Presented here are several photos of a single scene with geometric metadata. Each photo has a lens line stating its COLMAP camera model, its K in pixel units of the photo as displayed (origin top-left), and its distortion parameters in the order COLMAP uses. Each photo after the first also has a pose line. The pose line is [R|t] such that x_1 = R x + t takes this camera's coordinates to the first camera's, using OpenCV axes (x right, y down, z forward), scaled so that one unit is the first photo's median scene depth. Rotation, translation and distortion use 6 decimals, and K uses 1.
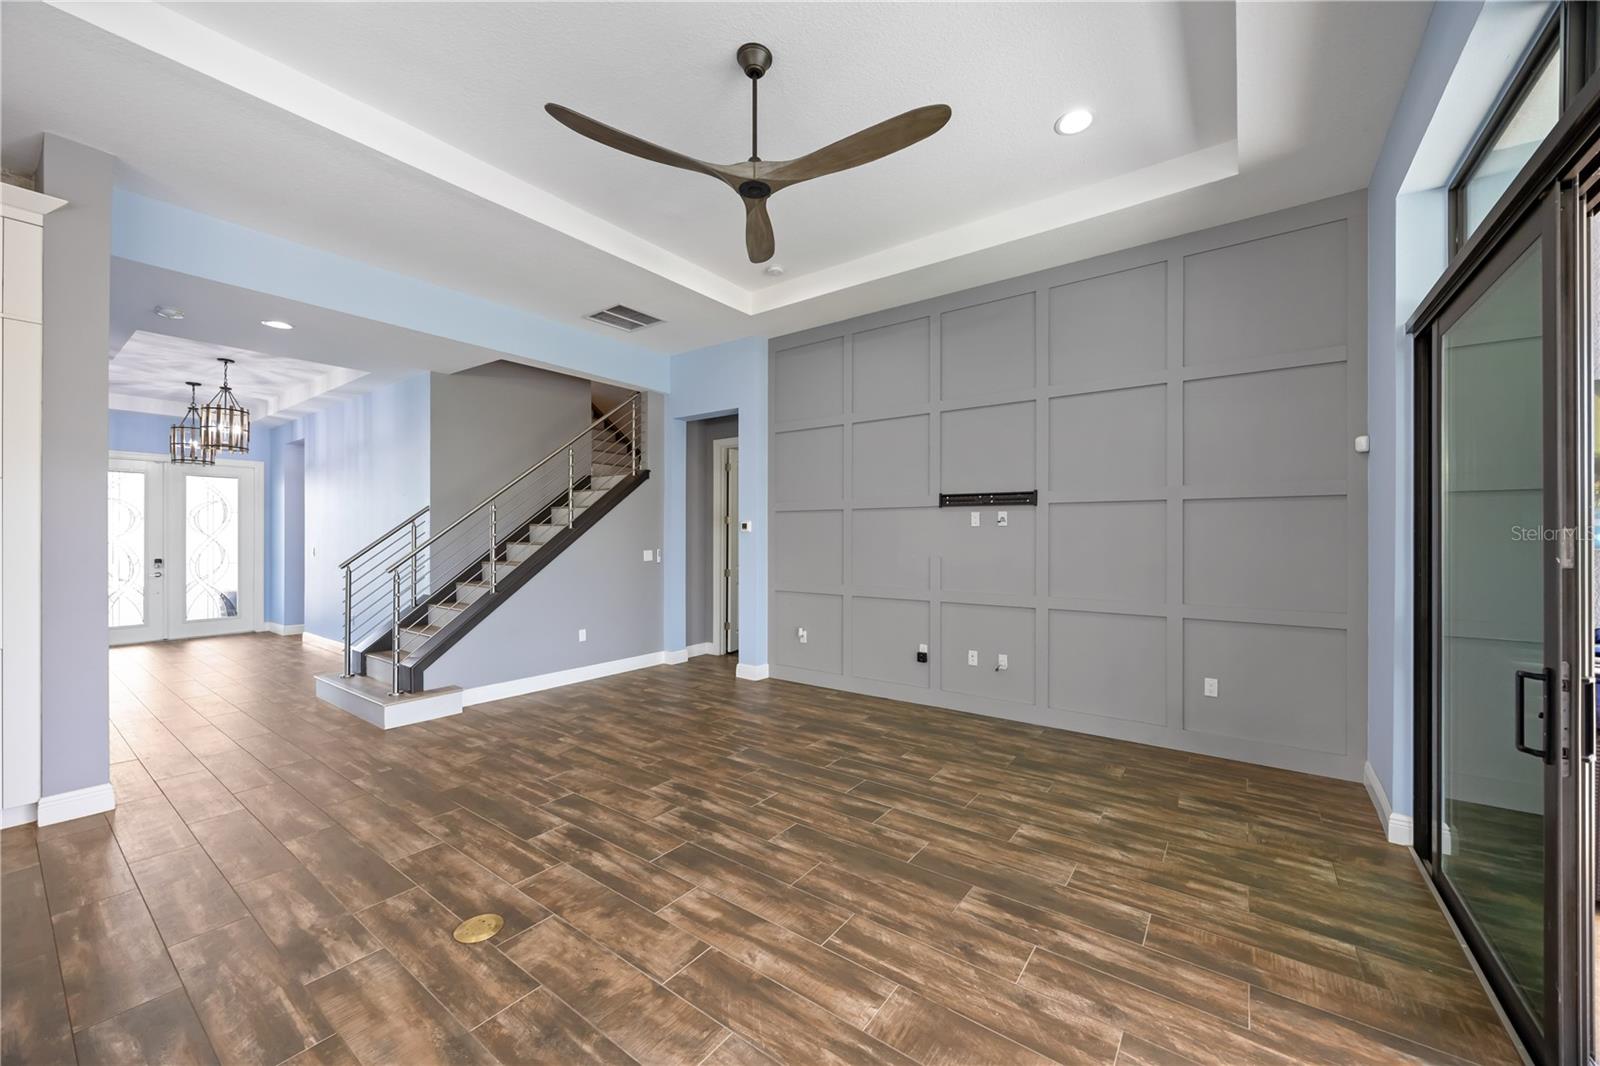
lens RADIAL K [[607.1, 0, 800.0], [0, 607.1, 532.8], [0, 0, 1]] dist [-0.002062, -0.000192]
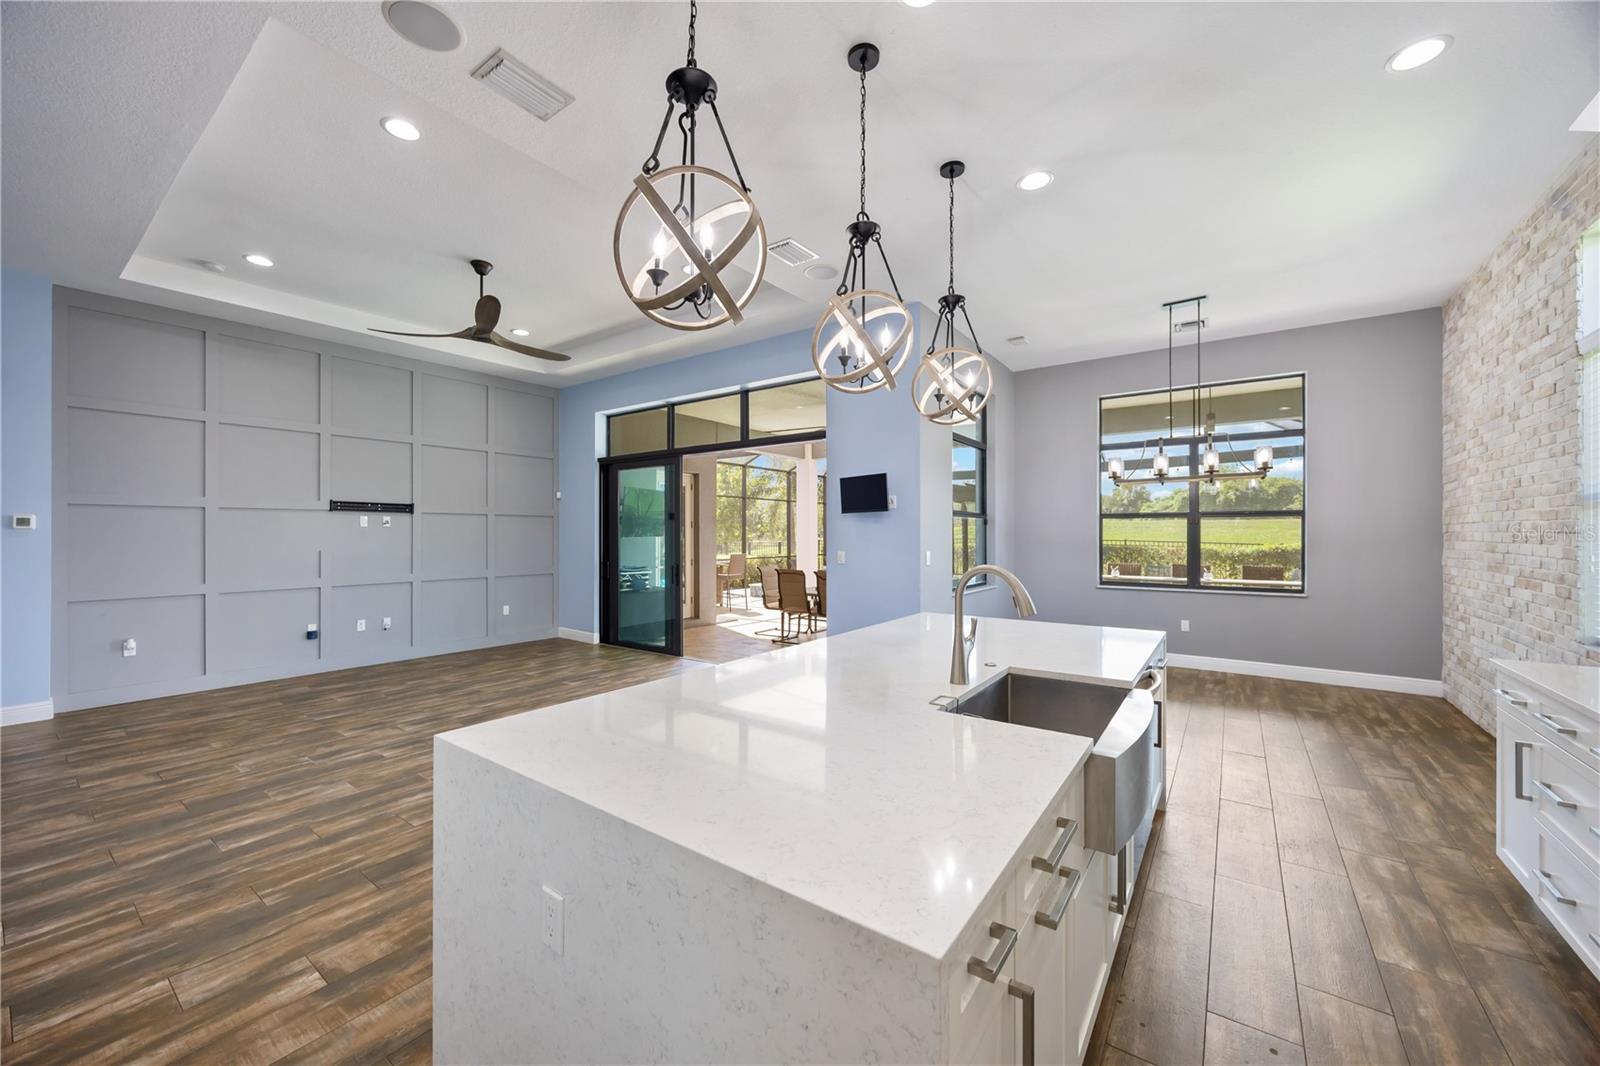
lens RADIAL K [[605.6, 0, 797.7], [0, 605.6, 533.3], [0, 0, 1]] dist [-0.002306, -0.000176]
pose [[-0.006098, -0.001166, 0.999981, -1.283438], [-0.004118, 0.999991, 0.001141, -0.002265], [-0.999973, -0.004111, -0.006102, 0.060394]]
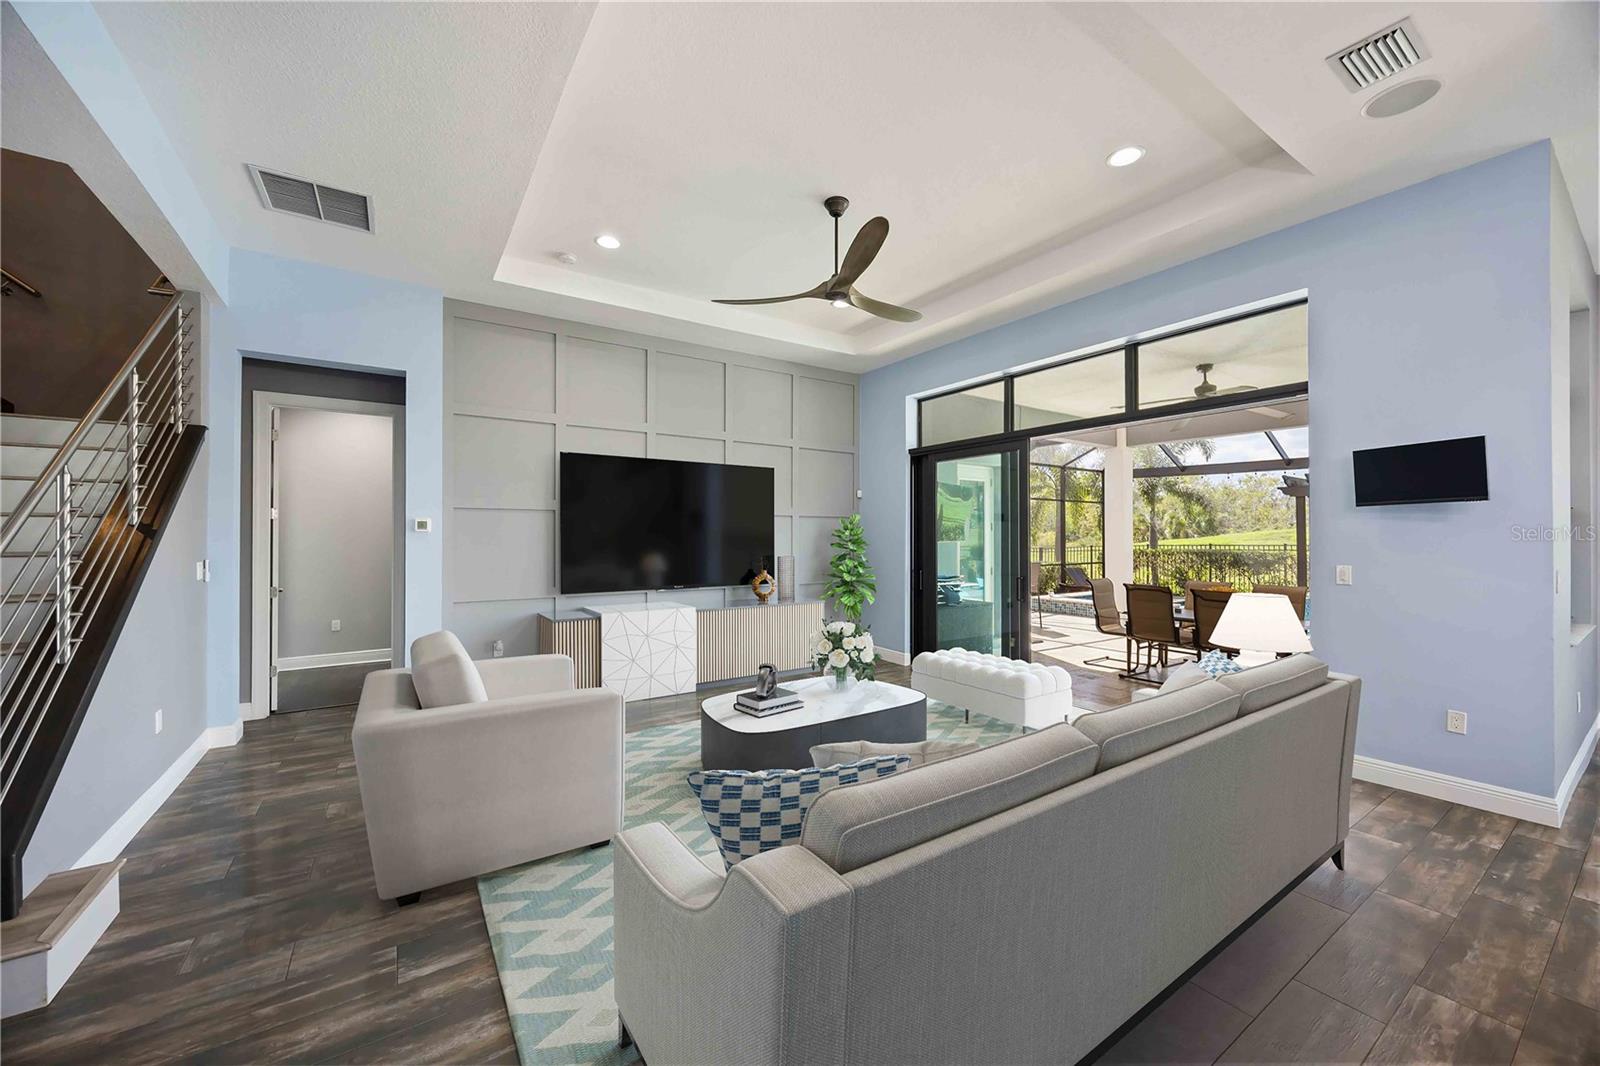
lens RADIAL K [[604.7, 0, 794.2], [0, 604.7, 533.6], [0, 0, 1]] dist [-0.000784, -0.000025]
pose [[0.342020, 0.004880, 0.939680, -1.003148], [-0.004831, 0.999982, -0.003435, 0.000180], [-0.939680, -0.003364, 0.342038, 0.420797]]
